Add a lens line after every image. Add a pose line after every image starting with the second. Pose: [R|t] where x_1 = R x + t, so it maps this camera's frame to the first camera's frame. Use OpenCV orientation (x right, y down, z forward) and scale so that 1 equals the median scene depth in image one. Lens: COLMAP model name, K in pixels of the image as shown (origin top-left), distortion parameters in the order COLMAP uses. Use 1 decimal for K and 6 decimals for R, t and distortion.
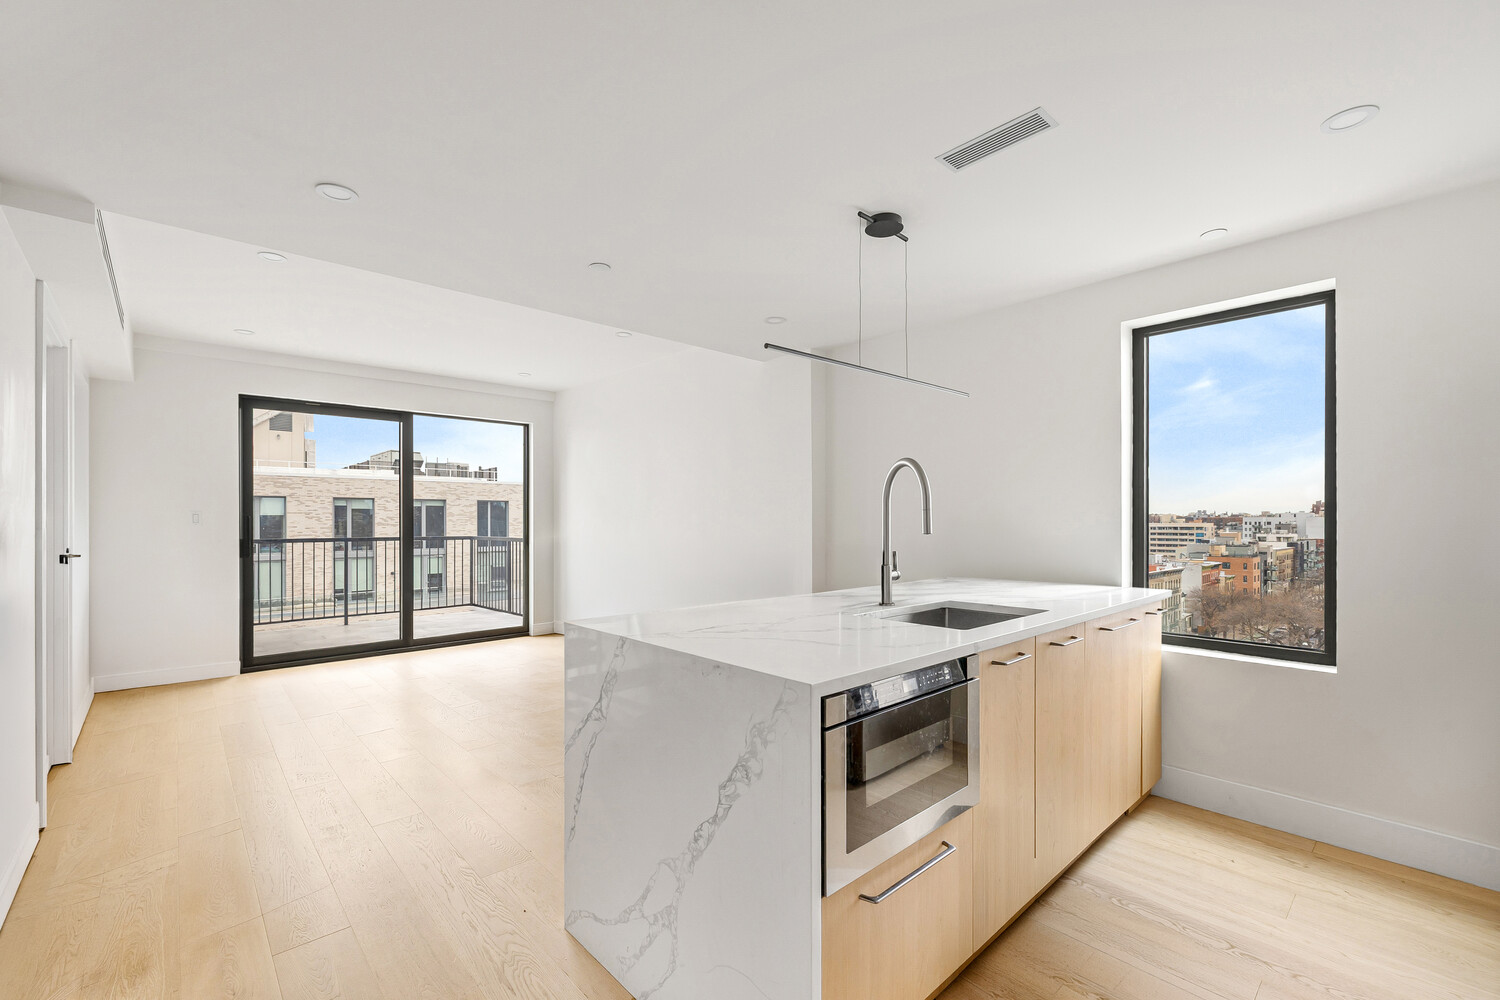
lens RADIAL K [[627.5, 0, 760.2], [0, 627.5, 518.2], [0, 0, 1]] dist [-0.007480, 0.000628]
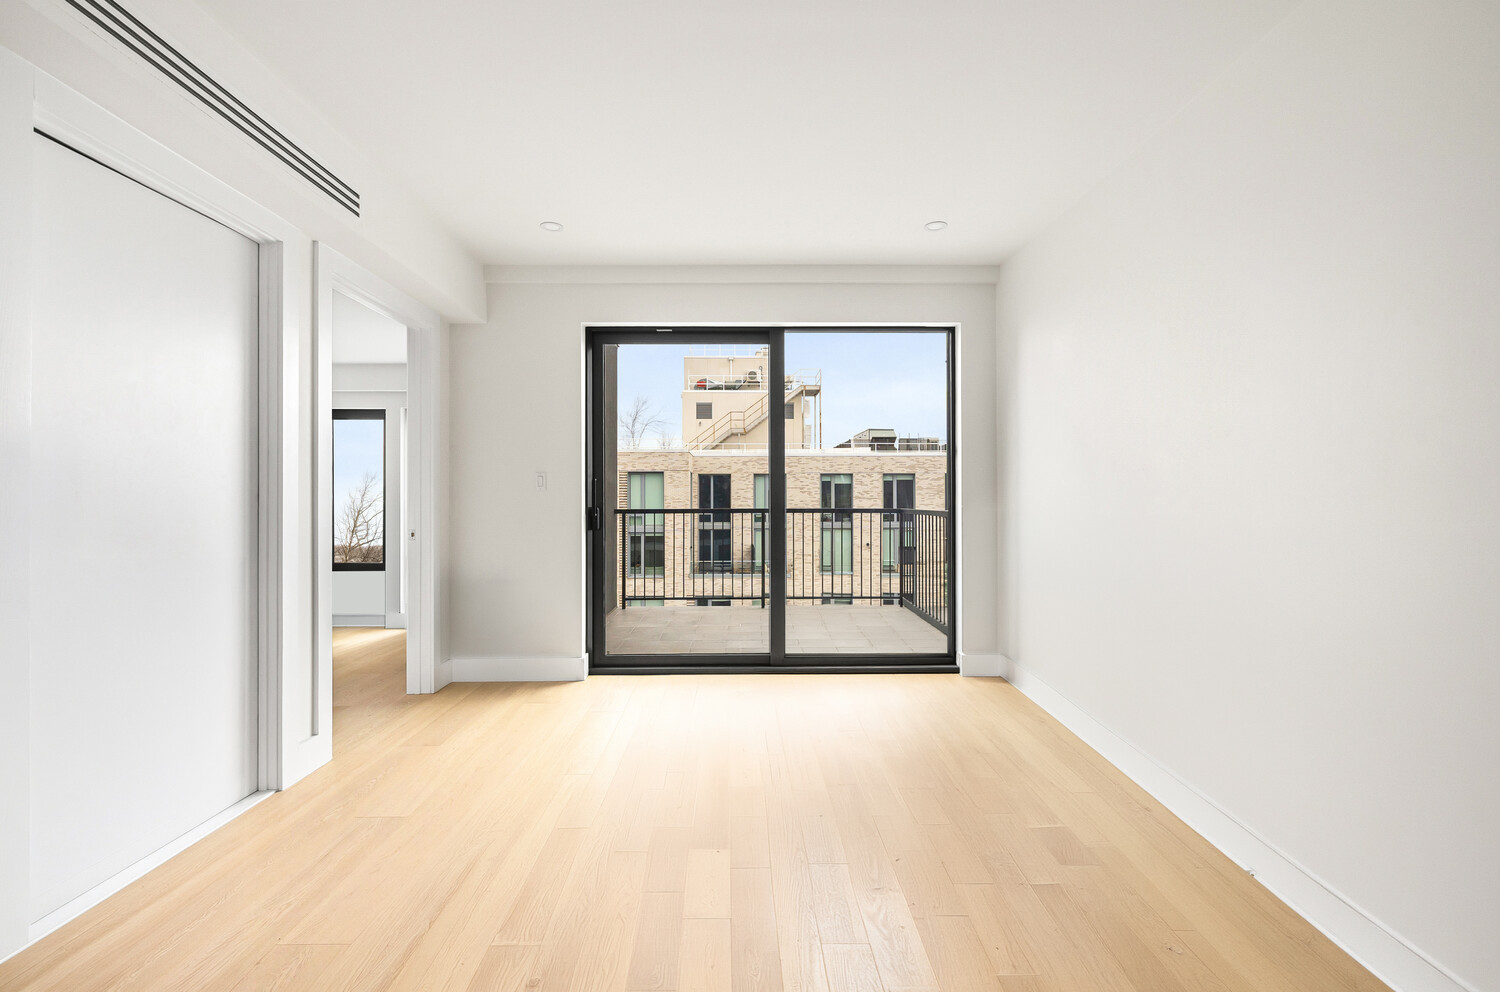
lens RADIAL K [[627.5, 0, 743.0], [0, 627.5, 498.2], [0, 0, 1]] dist [-0.007480, 0.000628]
pose [[0.732025, 0.002242, -0.681274, -0.022176], [0.003137, 0.999973, 0.006662, 0.002724], [0.681270, -0.007015, 0.731999, 0.088331]]
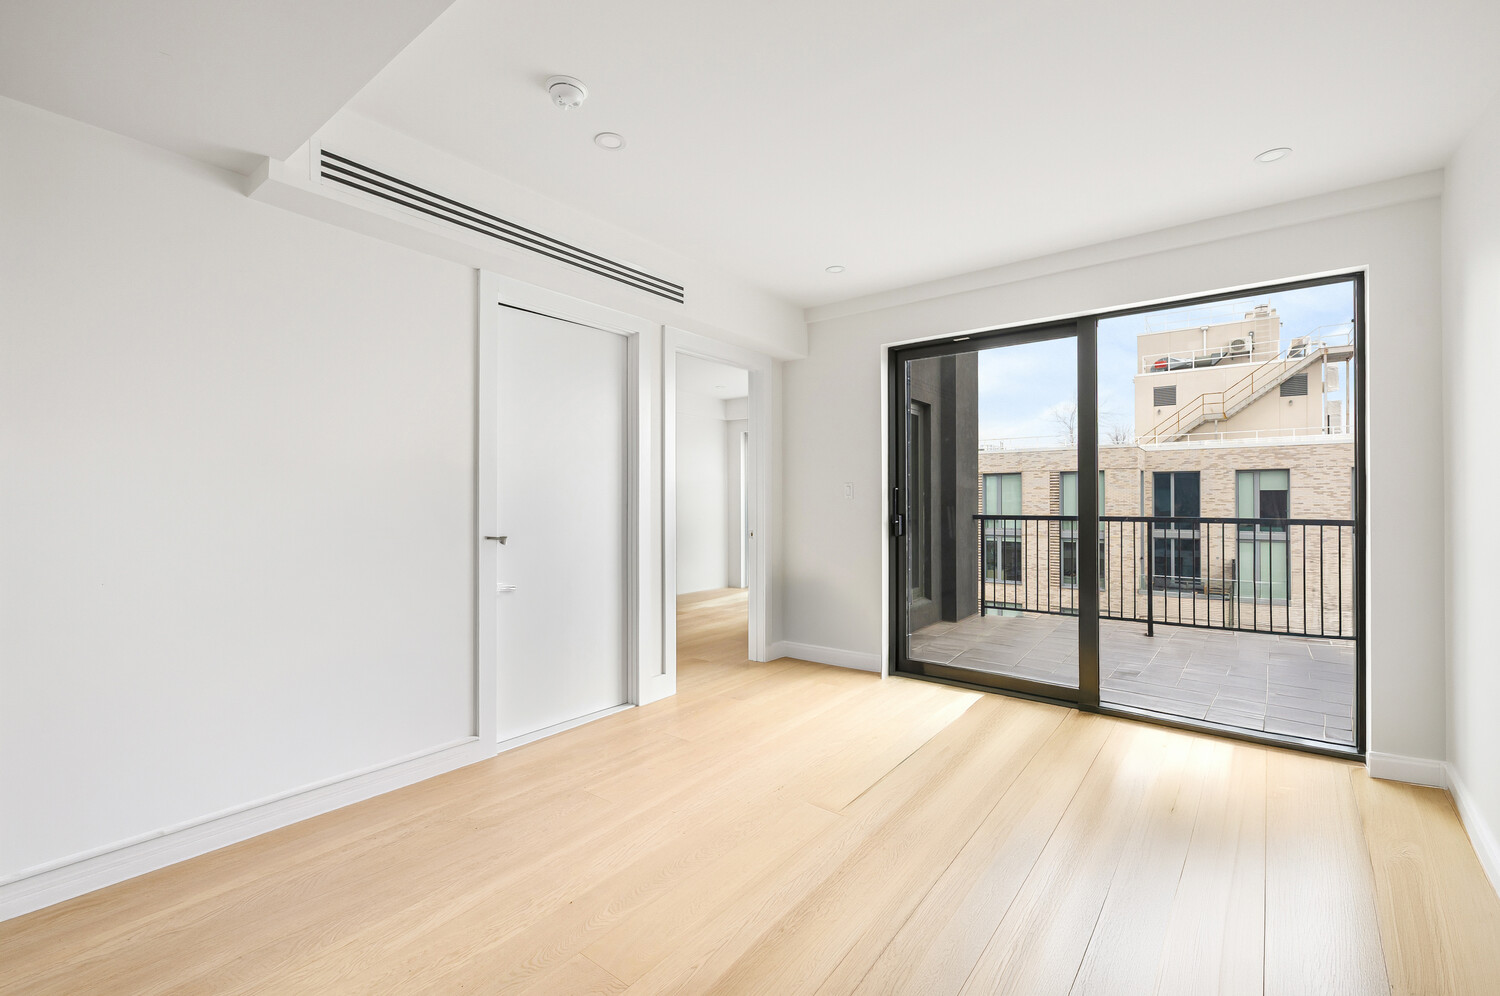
lens RADIAL K [[627.5, 0, 746.6], [0, 627.5, 497.5], [0, 0, 1]] dist [-0.007480, 0.000628]
pose [[0.146569, 0.000073, -0.989200, -0.000113], [0.004977, 0.999987, 0.000812, 0.001301], [0.989188, -0.005042, 0.146567, 0.109568]]
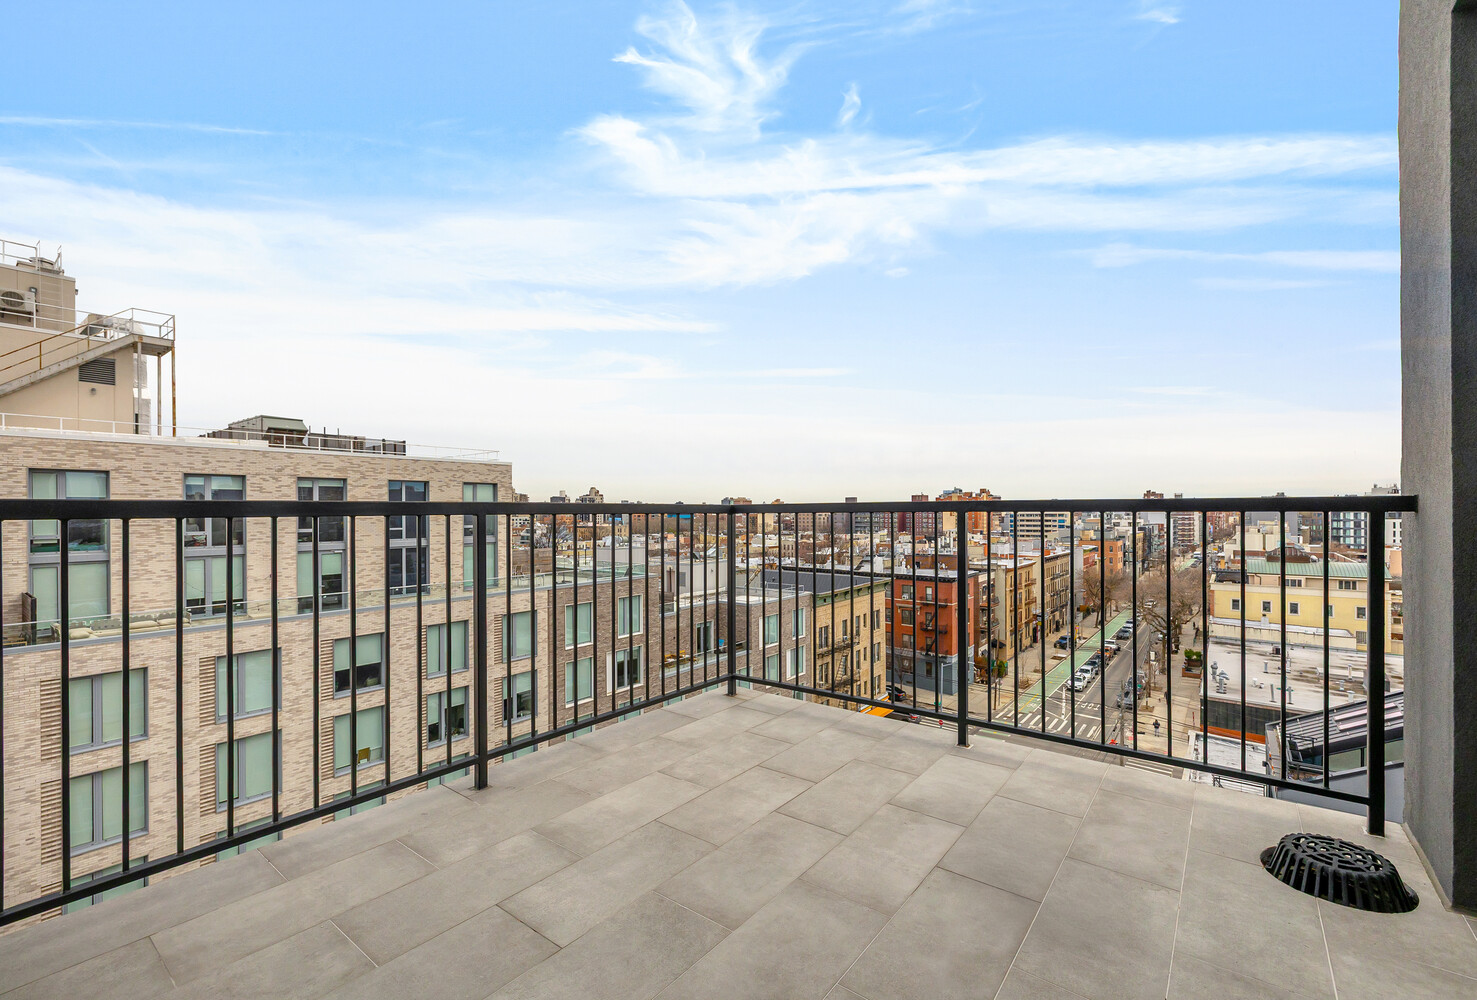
lens RADIAL K [[617.9, 0, 759.6], [0, 617.9, 516.0], [0, 0, 1]] dist [-0.007480, 0.000628]
pose [[0.983808, -0.003854, 0.179184, -0.150816], [0.001194, 0.999888, 0.014950, 0.007053], [-0.179221, -0.014494, 0.983702, 0.173945]]
